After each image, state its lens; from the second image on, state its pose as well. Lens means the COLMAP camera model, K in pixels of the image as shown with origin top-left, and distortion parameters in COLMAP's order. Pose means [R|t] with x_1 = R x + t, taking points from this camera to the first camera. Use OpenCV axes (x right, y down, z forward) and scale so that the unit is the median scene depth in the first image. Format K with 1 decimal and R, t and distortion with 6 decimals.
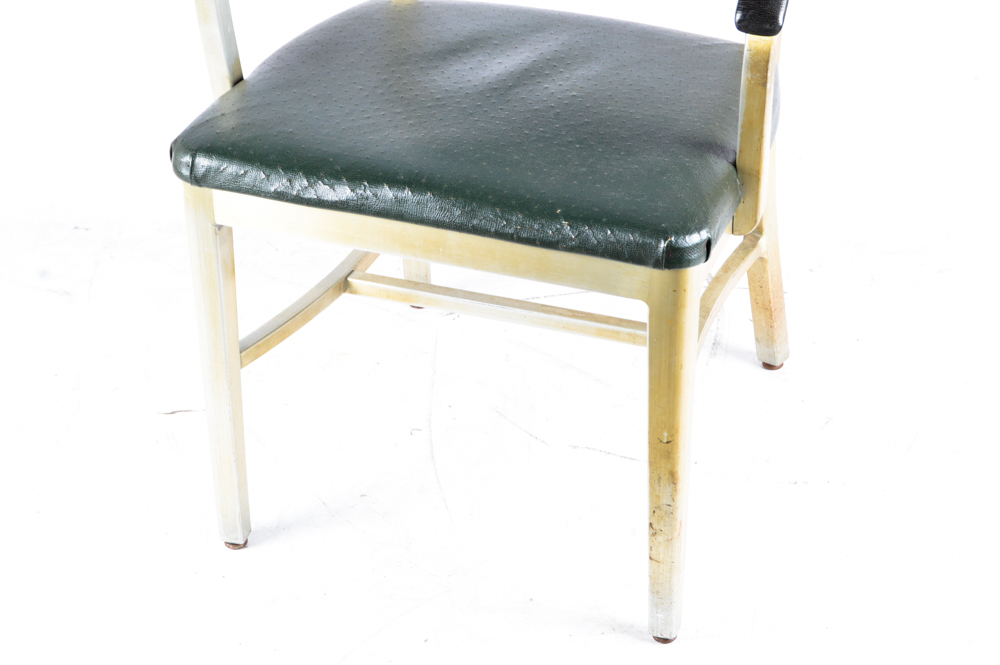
lens RADIAL K [[2279.6, 0, 500.0], [0, 2279.6, 332.5], [0, 0, 1]] dist [-0.045947, 0.062692]
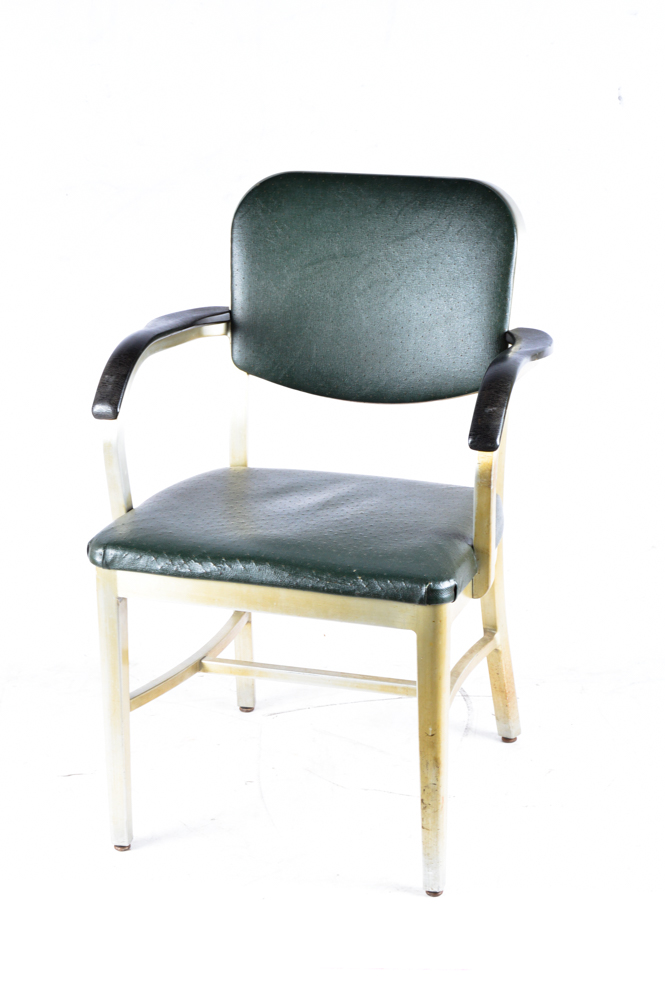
lens RADIAL K [[2279.6, 0, 332.5], [0, 2279.6, 500.0], [0, 0, 1]] dist [-0.045947, 0.062692]
pose [[0.999459, -0.010783, 0.031085, -0.032279], [0.017916, 0.970787, -0.239272, 0.241140], [-0.027597, 0.239700, 0.970455, -0.427857]]
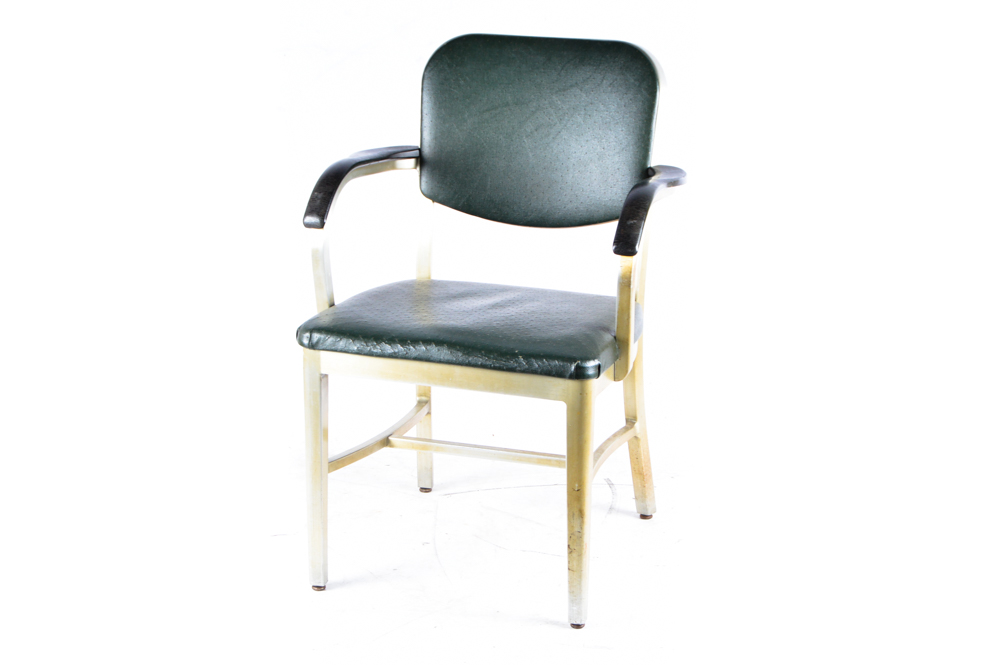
lens RADIAL K [[2160.5, 0, 498.0], [0, 2160.5, 355.7], [0, 0, 1]] dist [-0.037122, -0.087075]
pose [[0.999647, 0.012596, 0.023400, -0.027217], [-0.005779, 0.962496, -0.271234, 0.387540], [-0.025939, 0.271003, 0.962229, -0.606529]]
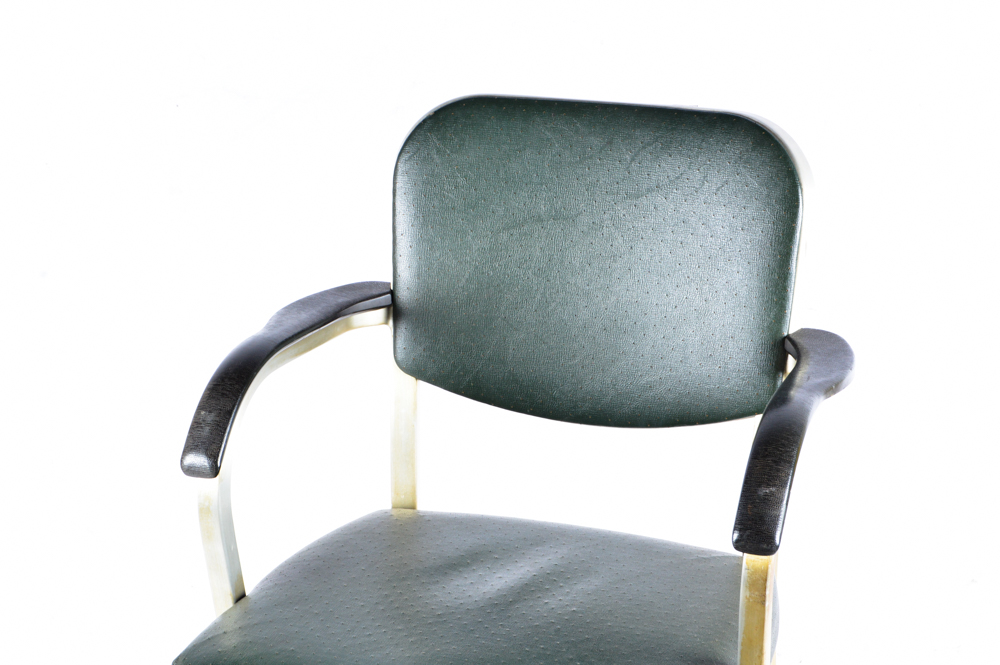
lens RADIAL K [[2279.6, 0, 500.0], [0, 2279.6, 332.5], [0, 0, 1]] dist [-0.045947, 0.062692]
pose [[0.999987, -0.005095, 0.000915, -0.000551], [0.005174, 0.978764, -0.204925, -0.018703], [0.000149, 0.204927, 0.978777, -0.009957]]
